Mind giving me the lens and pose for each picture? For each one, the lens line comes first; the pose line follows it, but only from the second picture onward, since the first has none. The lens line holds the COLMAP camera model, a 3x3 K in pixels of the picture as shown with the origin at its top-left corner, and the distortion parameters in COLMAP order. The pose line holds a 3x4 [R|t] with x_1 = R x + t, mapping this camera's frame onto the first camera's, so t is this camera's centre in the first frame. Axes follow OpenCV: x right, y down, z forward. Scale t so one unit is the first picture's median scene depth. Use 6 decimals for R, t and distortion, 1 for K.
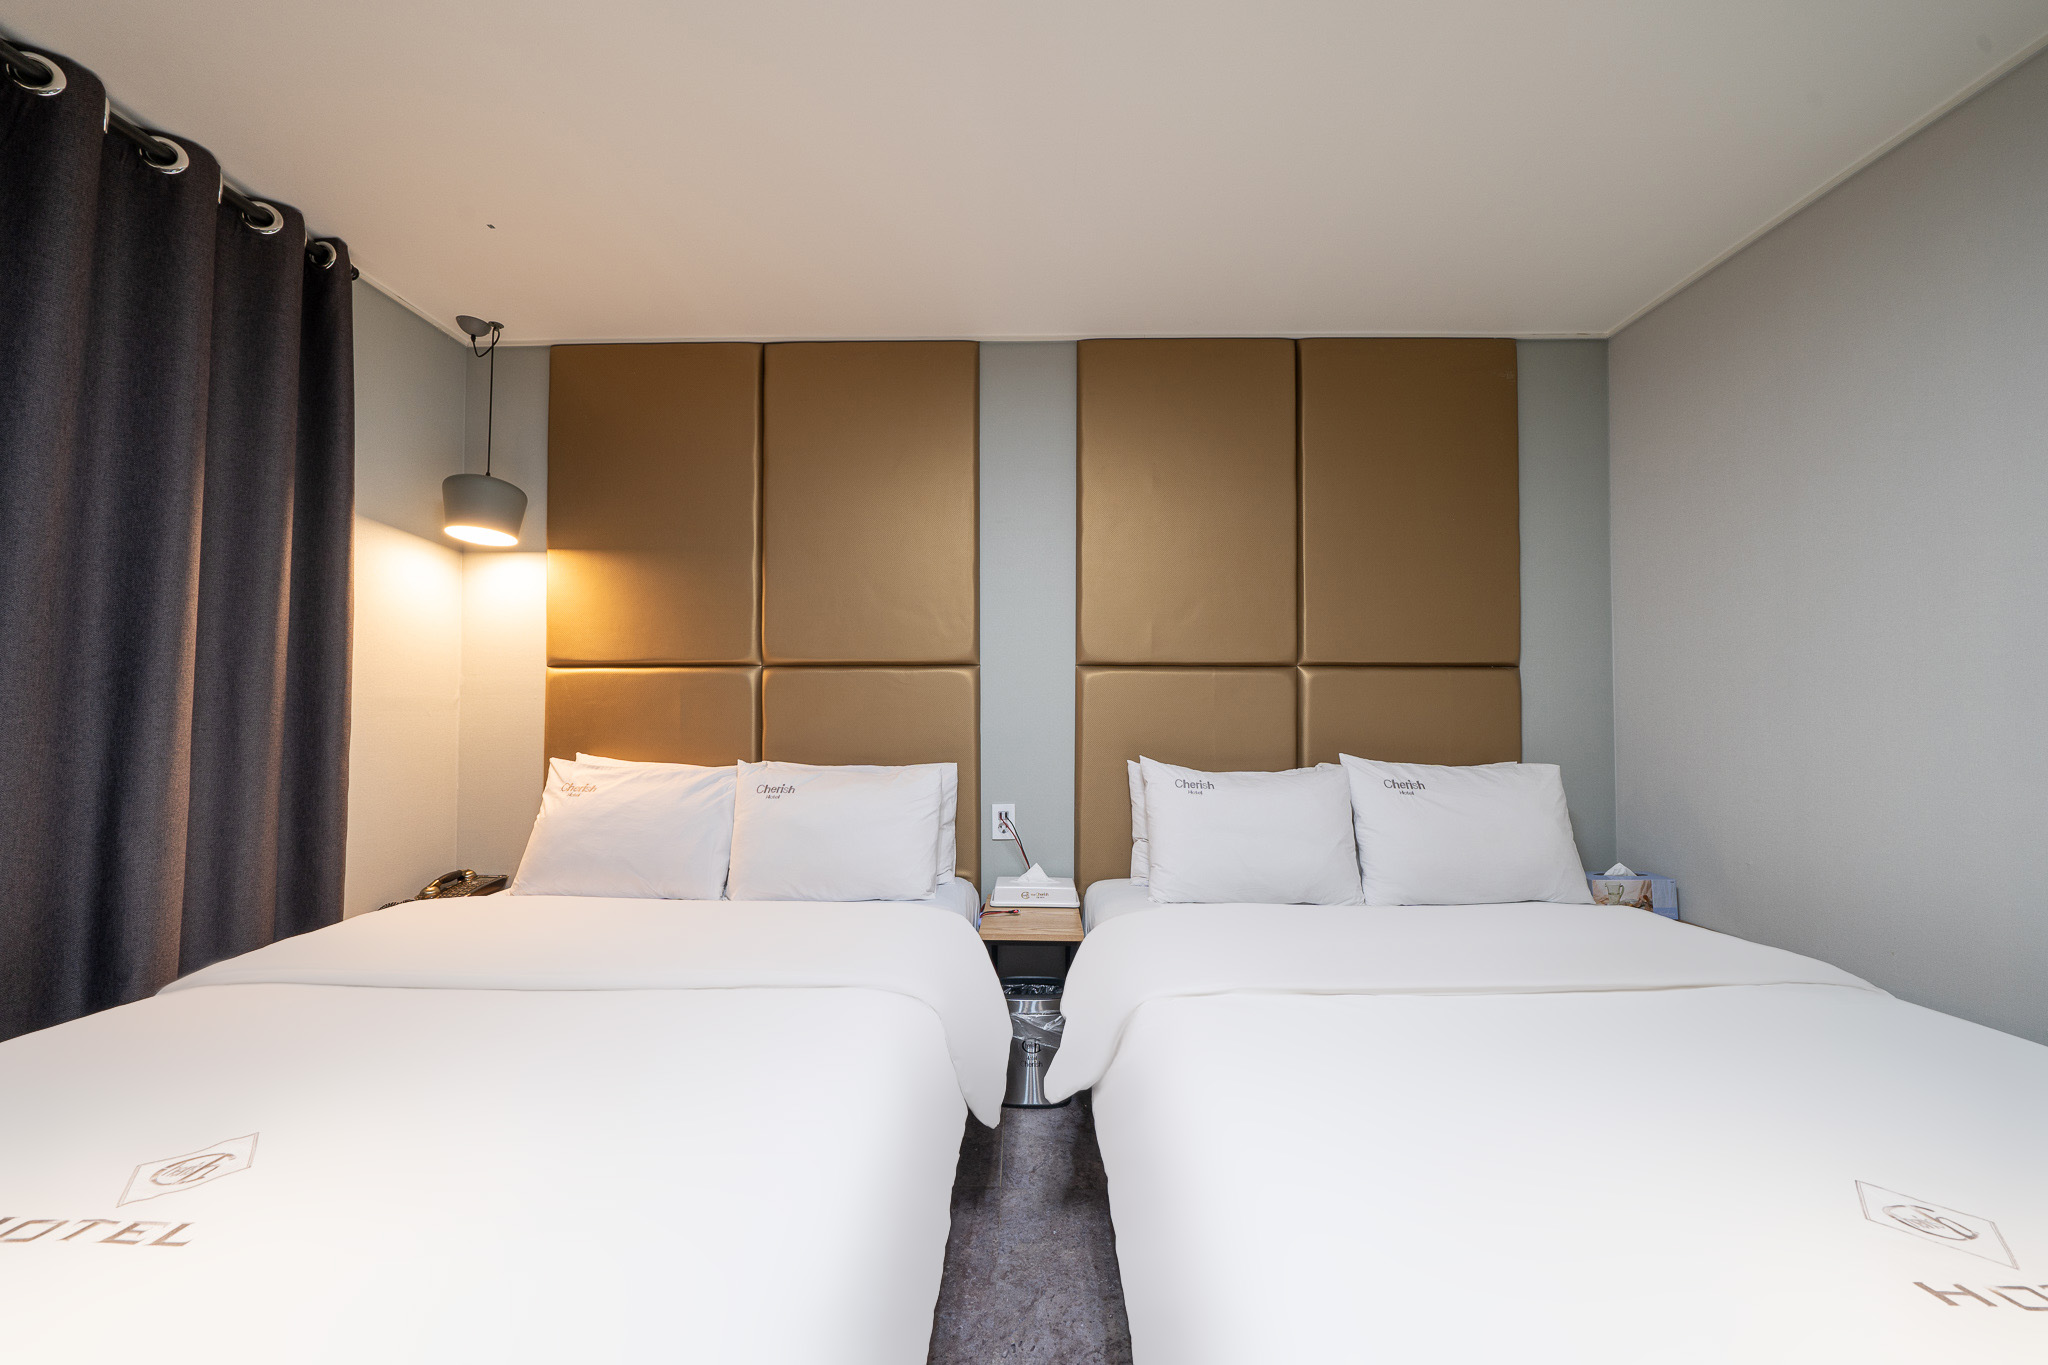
lens RADIAL K [[689.7, 0, 1018.5], [0, 689.7, 689.7], [0, 0, 1]] dist [-0.012310, -0.000335]
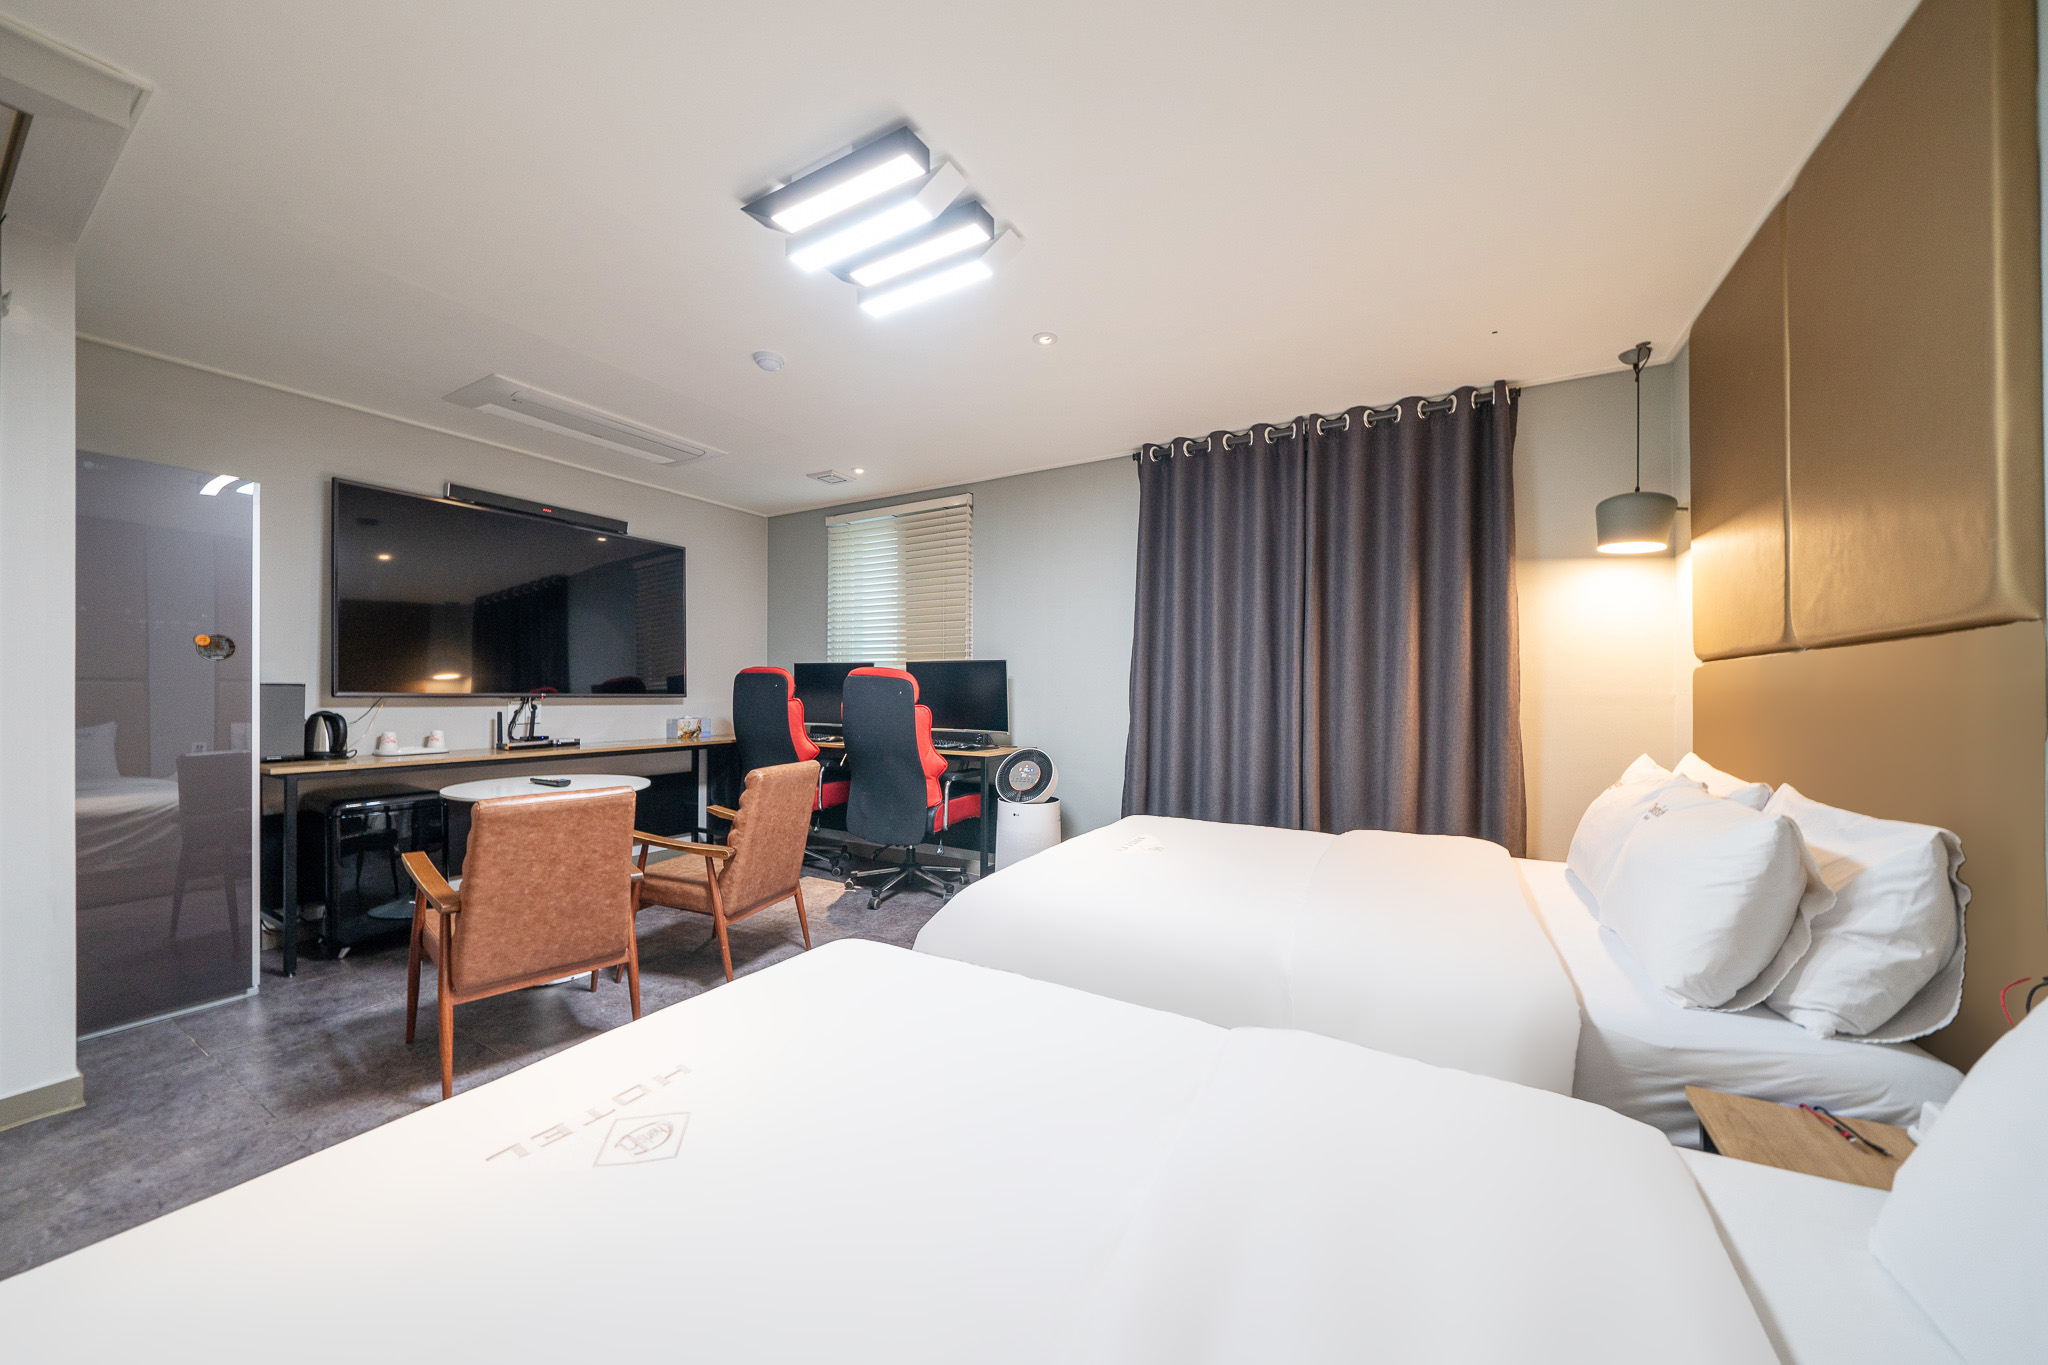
lens RADIAL K [[689.7, 0, 1029.3], [0, 689.7, 687.2], [0, 0, 1]] dist [-0.012310, -0.000335]
pose [[-0.485659, -0.009270, -0.874099, 0.674468], [0.023589, 0.999441, -0.023706, 0.002790], [0.873830, -0.032132, -0.485168, 0.716729]]
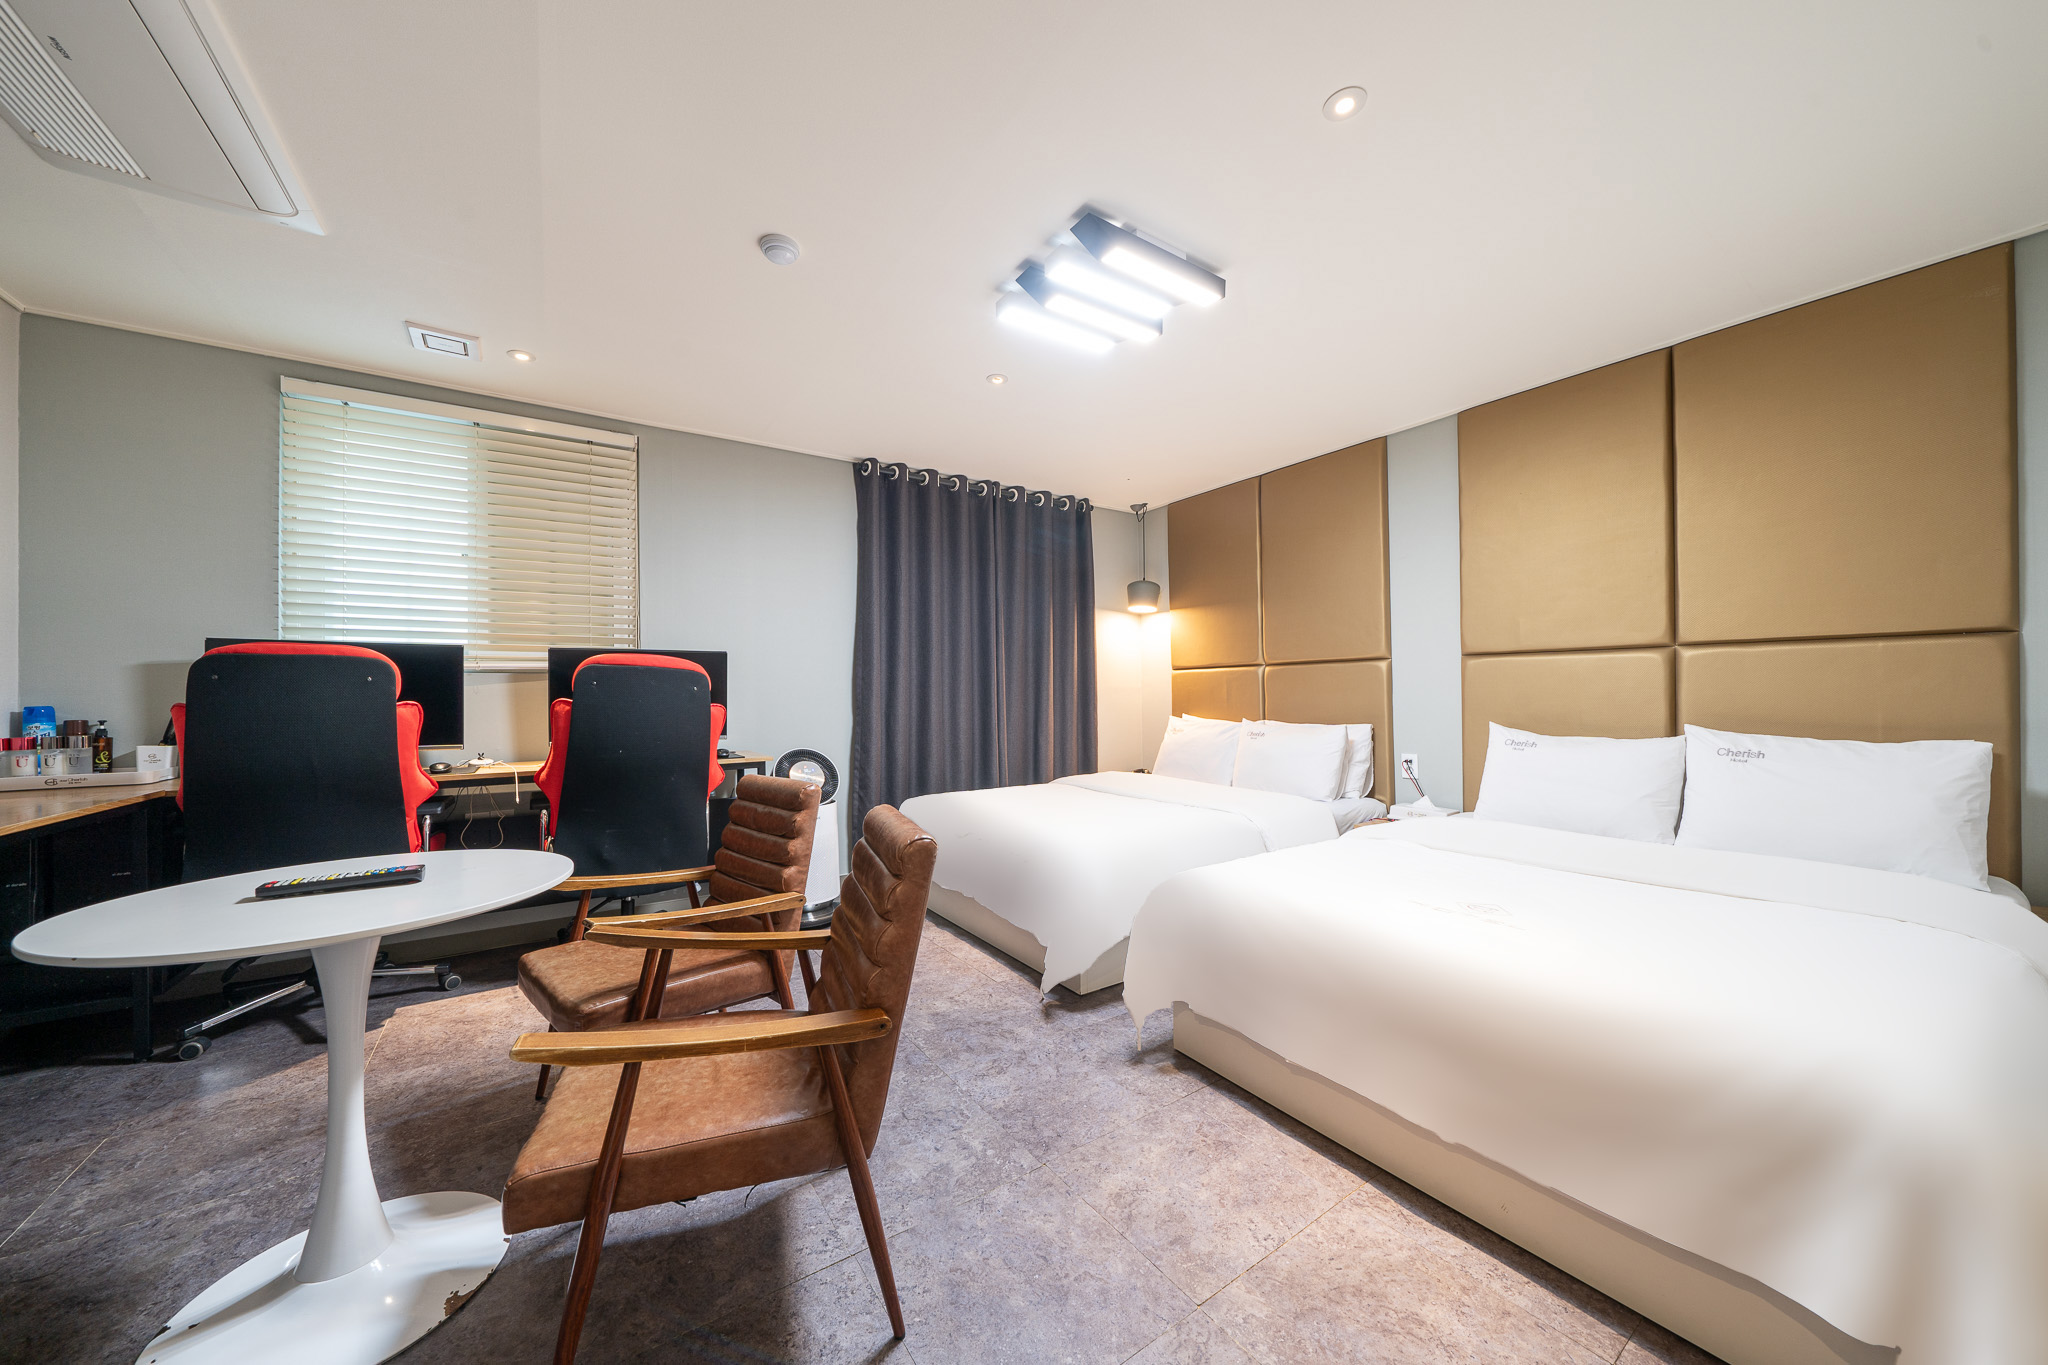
lens RADIAL K [[689.7, 0, 1013.3], [0, 689.7, 687.4], [0, 0, 1]] dist [-0.012310, -0.000335]
pose [[0.557822, -0.014855, -0.829828, 0.775811], [0.039263, 0.999193, 0.008506, -0.020225], [0.829032, -0.037326, 0.557955, -0.537052]]
